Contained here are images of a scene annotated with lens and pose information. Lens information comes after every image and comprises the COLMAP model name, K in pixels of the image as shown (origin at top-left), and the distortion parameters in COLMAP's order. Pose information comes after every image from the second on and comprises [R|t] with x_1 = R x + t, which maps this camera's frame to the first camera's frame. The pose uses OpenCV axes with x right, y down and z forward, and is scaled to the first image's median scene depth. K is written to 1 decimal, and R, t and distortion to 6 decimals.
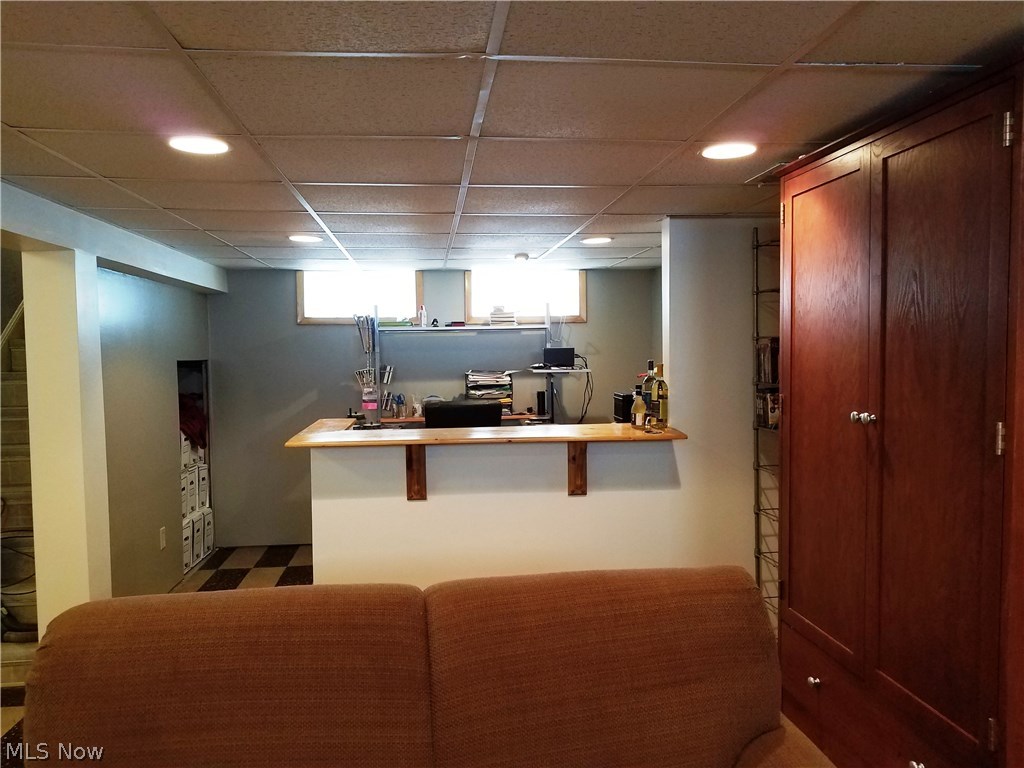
lens RADIAL K [[807.8, 0, 512.0], [0, 807.8, 384.0], [0, 0, 1]] dist [0.007049, 0.001992]
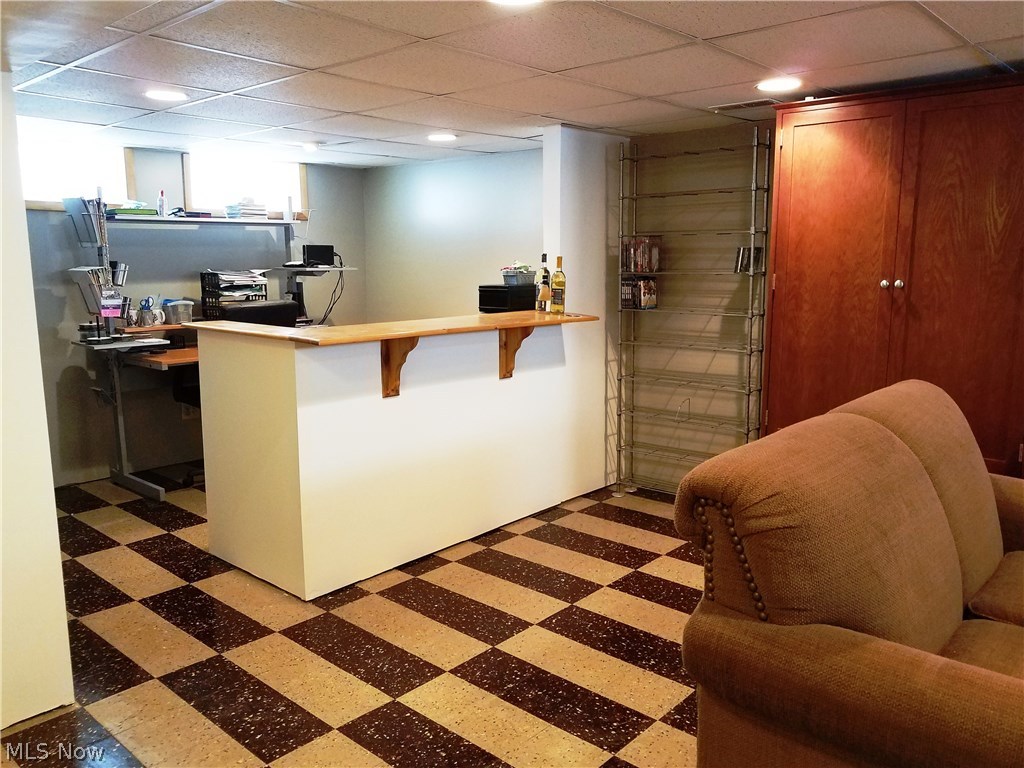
lens RADIAL K [[807.8, 0, 512.0], [0, 807.8, 384.0], [0, 0, 1]] dist [0.007049, 0.001992]
pose [[0.743760, -0.094143, 0.661785, -0.626713], [0.022903, 0.993040, 0.115527, 0.019876], [-0.668055, -0.070768, 0.740739, 0.183942]]
